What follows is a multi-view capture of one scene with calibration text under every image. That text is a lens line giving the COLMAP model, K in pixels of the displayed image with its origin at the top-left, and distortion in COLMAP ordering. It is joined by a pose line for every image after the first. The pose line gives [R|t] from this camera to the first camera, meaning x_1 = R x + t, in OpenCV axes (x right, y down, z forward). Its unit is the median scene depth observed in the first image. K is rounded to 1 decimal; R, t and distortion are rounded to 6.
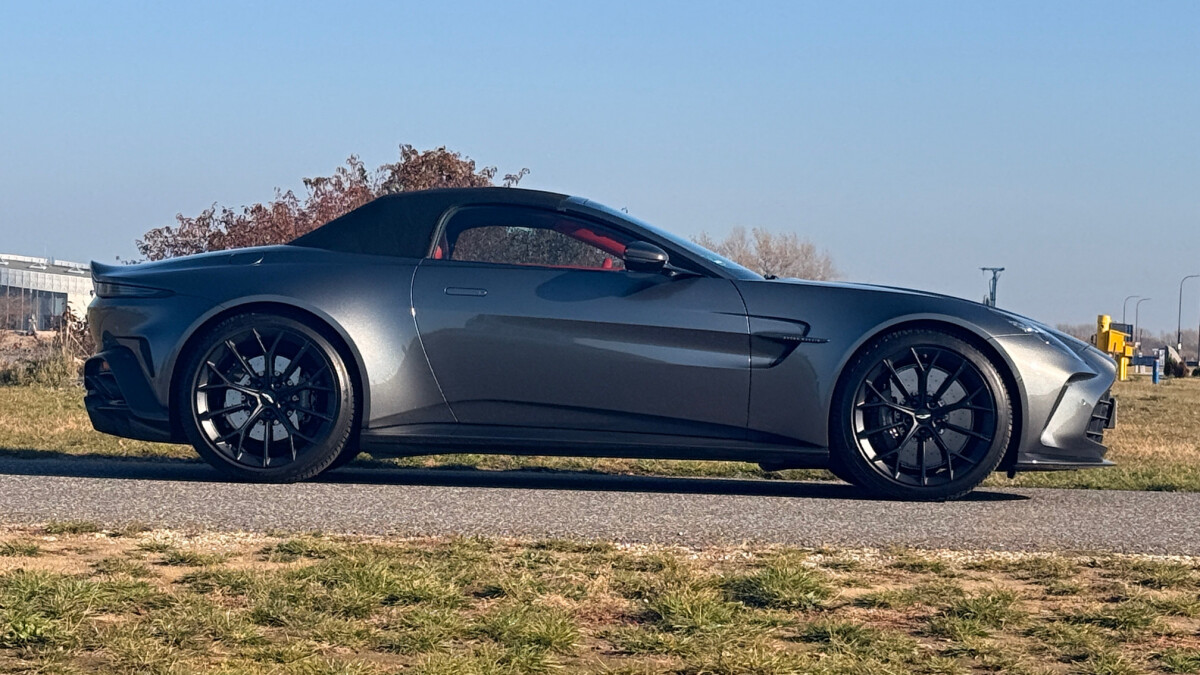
lens RADIAL K [[3188.1, 0, 602.7], [0, 3188.1, 340.9], [0, 0, 1]] dist [0.201296, 0.000000]
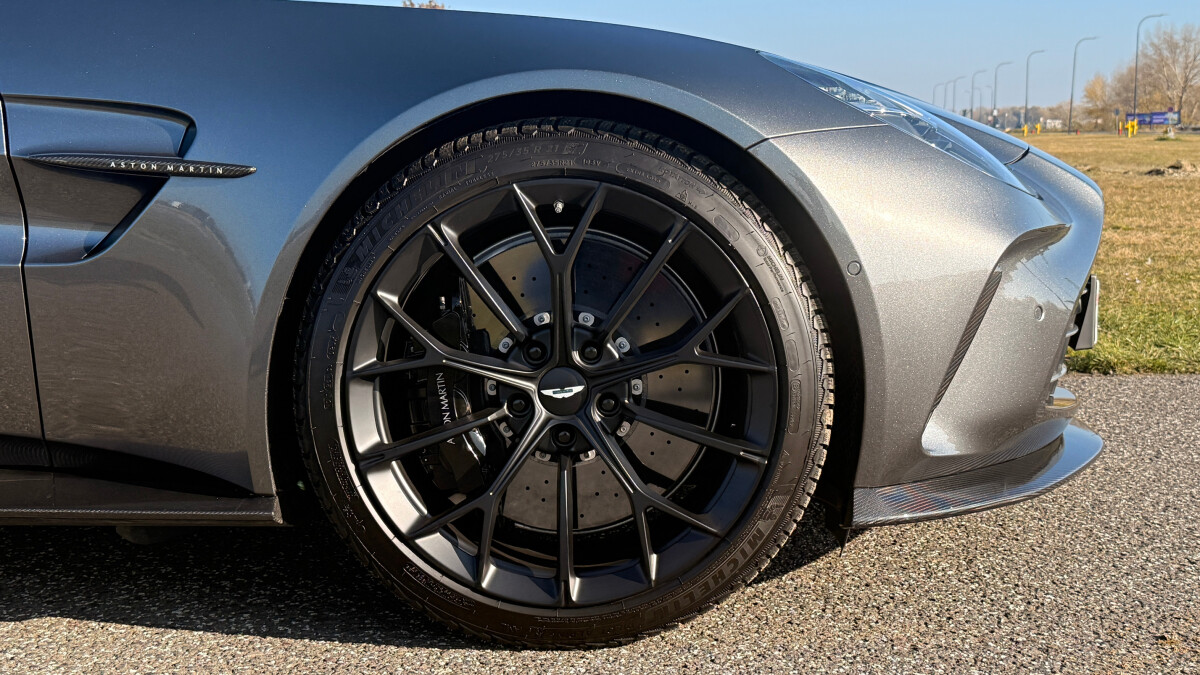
lens RADIAL K [[1494.6, 0, 609.6], [0, 1494.6, 345.5], [0, 0, 1]] dist [0.165756, 0.000000]
pose [[0.998803, -0.036195, -0.032894, 0.110353], [0.040442, 0.989429, 0.139266, -0.002284], [0.027506, -0.140430, 0.989708, 0.848590]]
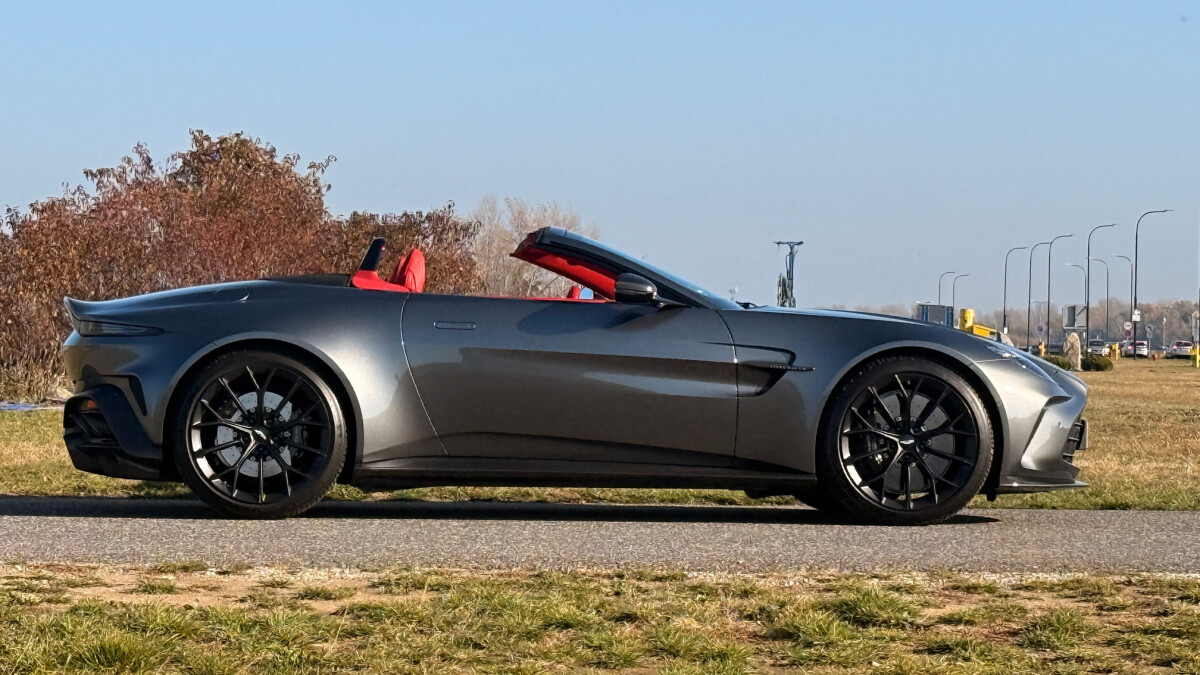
lens RADIAL K [[3863.7, 0, 595.9], [0, 3863.7, 335.5], [0, 0, 1]] dist [0.221718, 0.000000]
pose [[0.996952, -0.014423, 0.076676, -0.092277], [0.014264, 0.999895, 0.002620, -0.014868], [-0.076705, -0.001519, 0.997053, -0.219551]]
